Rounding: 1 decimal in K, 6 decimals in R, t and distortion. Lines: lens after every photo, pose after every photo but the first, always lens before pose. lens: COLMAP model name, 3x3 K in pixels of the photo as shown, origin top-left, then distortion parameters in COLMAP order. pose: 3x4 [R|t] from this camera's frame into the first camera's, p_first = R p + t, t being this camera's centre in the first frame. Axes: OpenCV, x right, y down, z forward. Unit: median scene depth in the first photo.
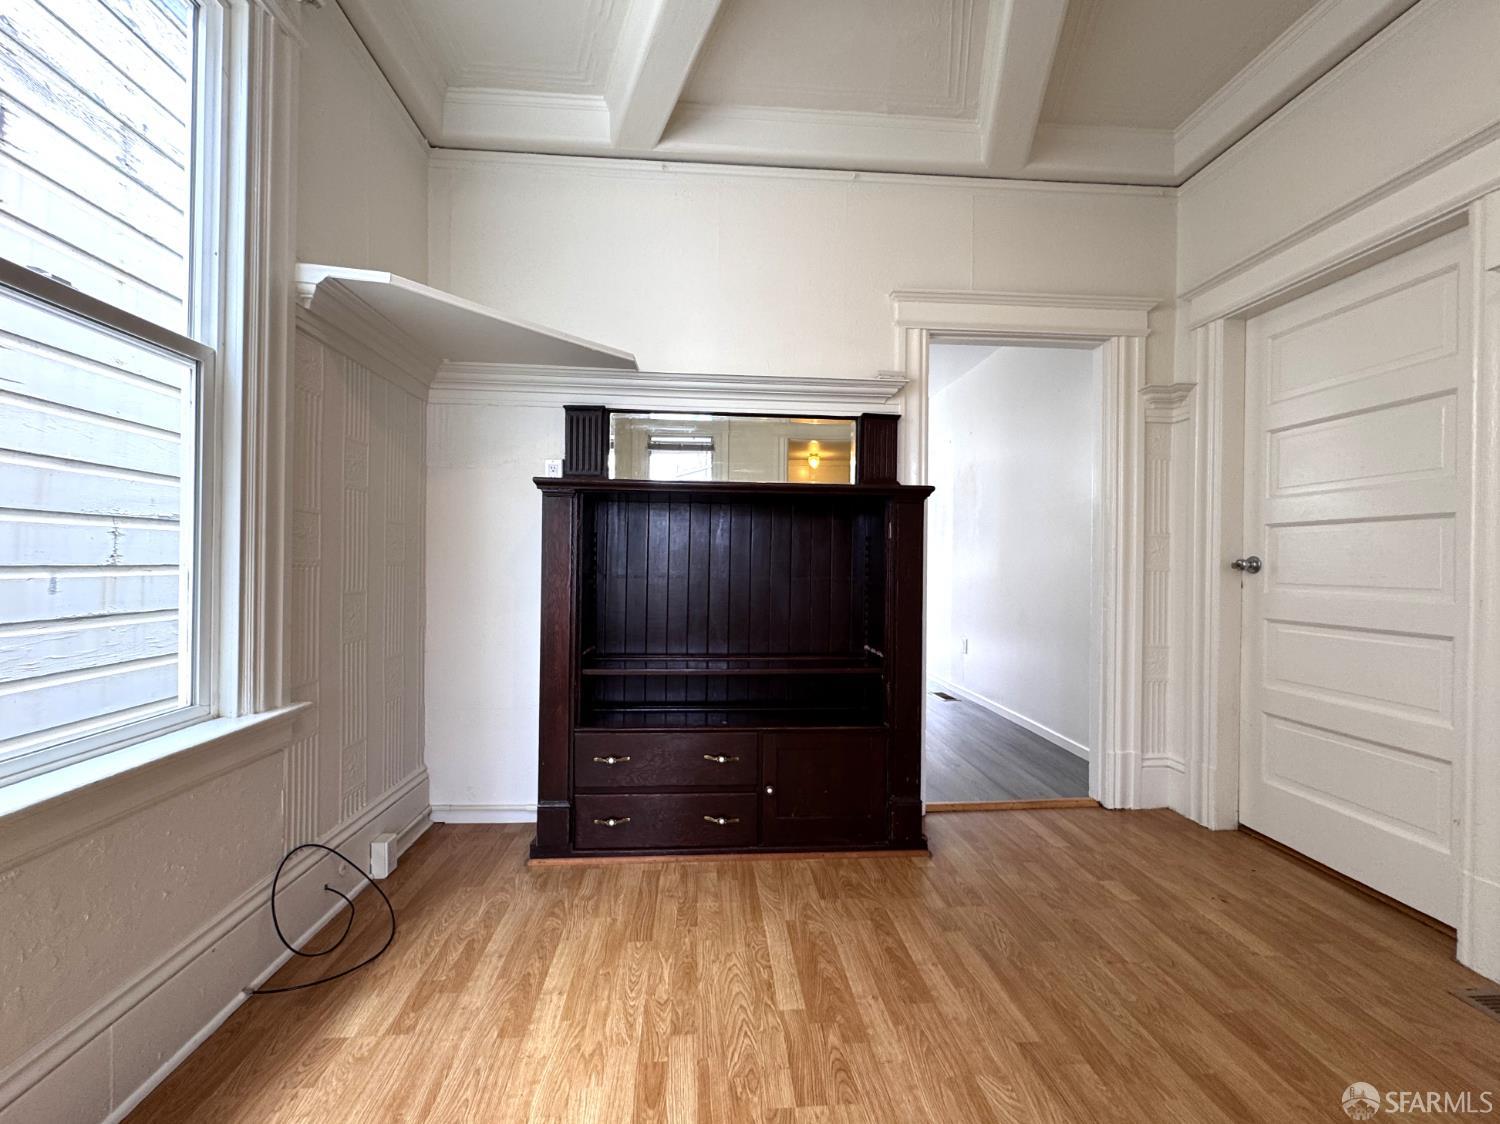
lens RADIAL K [[623.4, 0, 750.0], [0, 623.4, 562.0], [0, 0, 1]] dist [-0.002472, -0.000428]
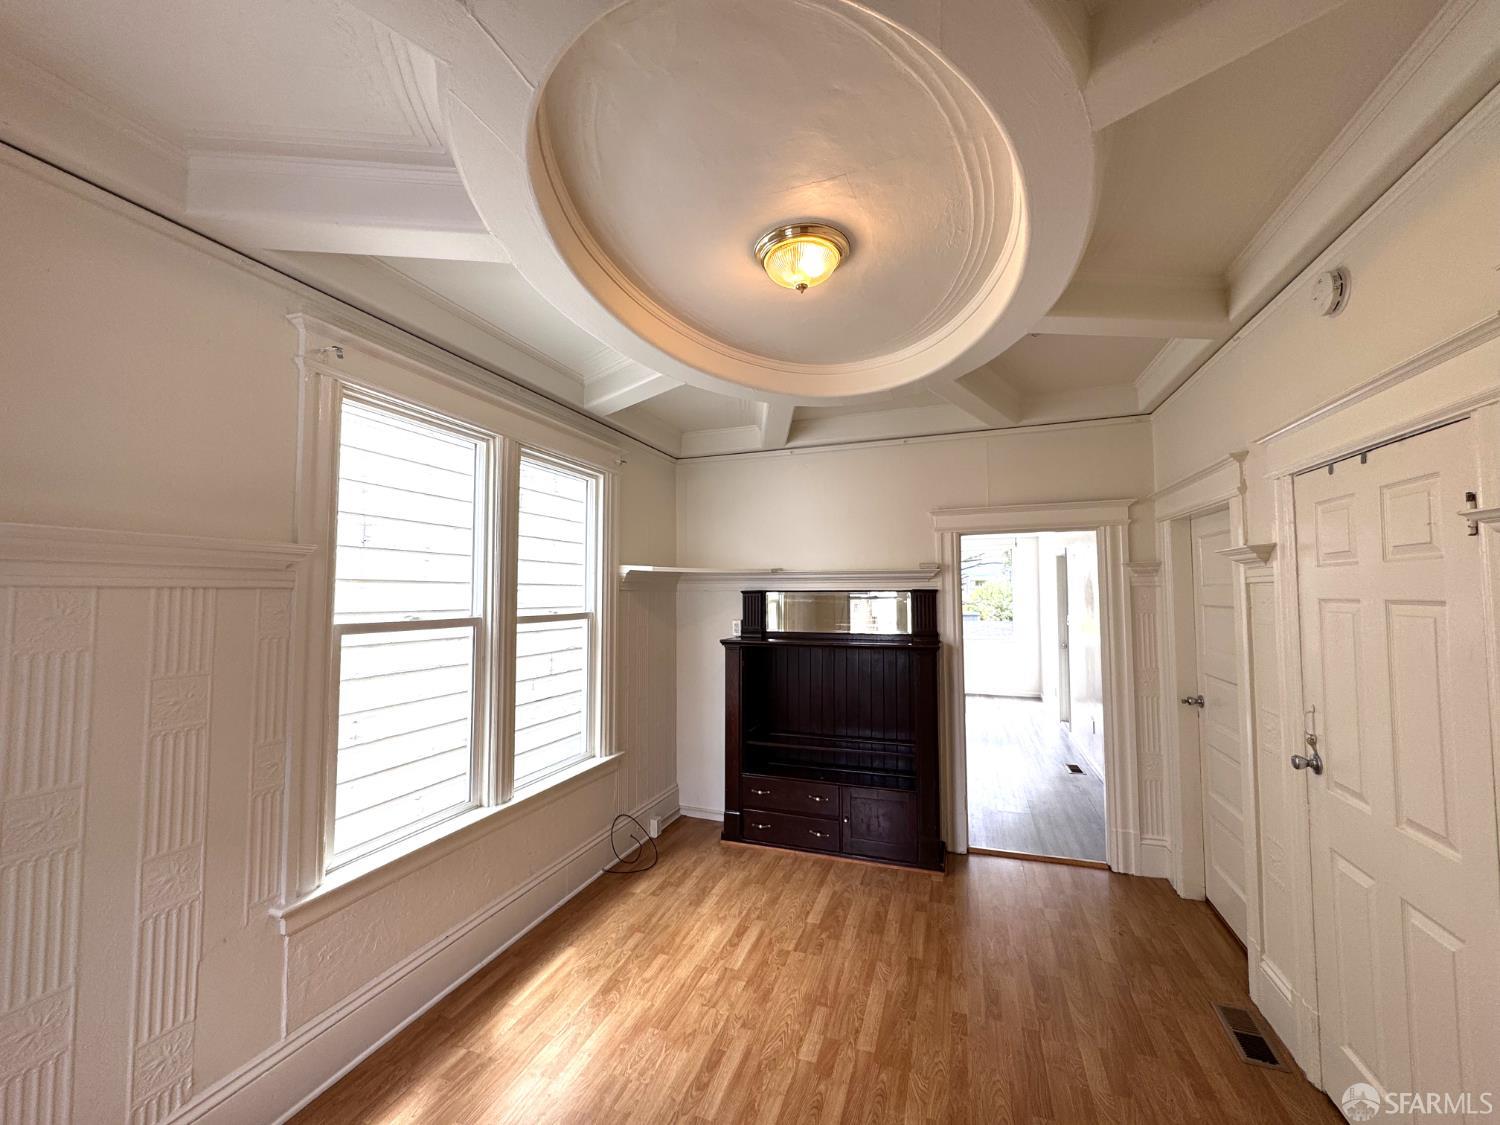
lens RADIAL K [[602.3, 0, 750.0], [0, 602.3, 562.5], [0, 0, 1]] dist [-0.001679, -0.000095]
pose [[0.911660, -0.037611, -0.409221, 0.619808], [0.014878, 0.998171, -0.058594, -0.317347], [0.410676, 0.047329, 0.910552, -0.826863]]
